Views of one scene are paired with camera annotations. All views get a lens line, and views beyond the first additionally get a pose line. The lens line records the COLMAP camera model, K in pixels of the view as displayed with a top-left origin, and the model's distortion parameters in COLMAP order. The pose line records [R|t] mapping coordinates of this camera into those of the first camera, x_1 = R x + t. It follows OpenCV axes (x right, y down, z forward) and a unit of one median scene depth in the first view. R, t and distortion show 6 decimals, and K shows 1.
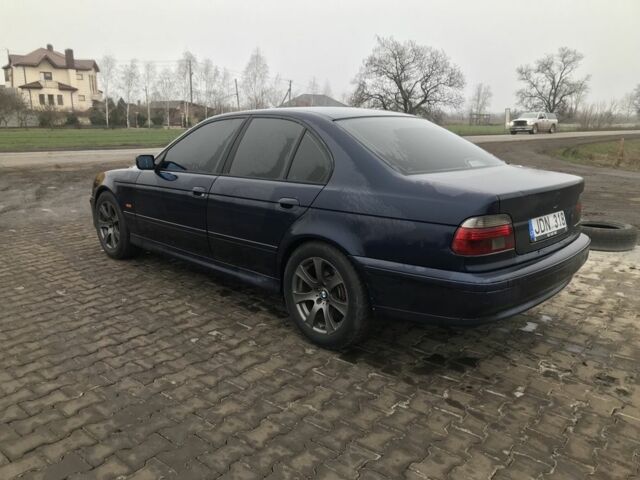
lens RADIAL K [[538.2, 0, 320.0], [0, 538.2, 240.0], [0, 0, 1]] dist [-0.006842, -0.001211]
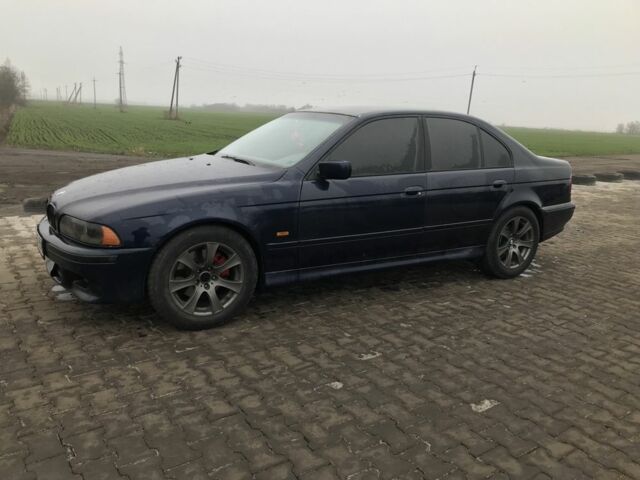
lens RADIAL K [[538.2, 0, 320.0], [0, 538.2, 240.0], [0, 0, 1]] dist [-0.006842, -0.001211]
pose [[0.251473, -0.226245, 0.941050, -1.331802], [0.174172, 0.967000, 0.185941, -0.236293], [-0.952064, 0.117146, 0.282580, 0.964274]]
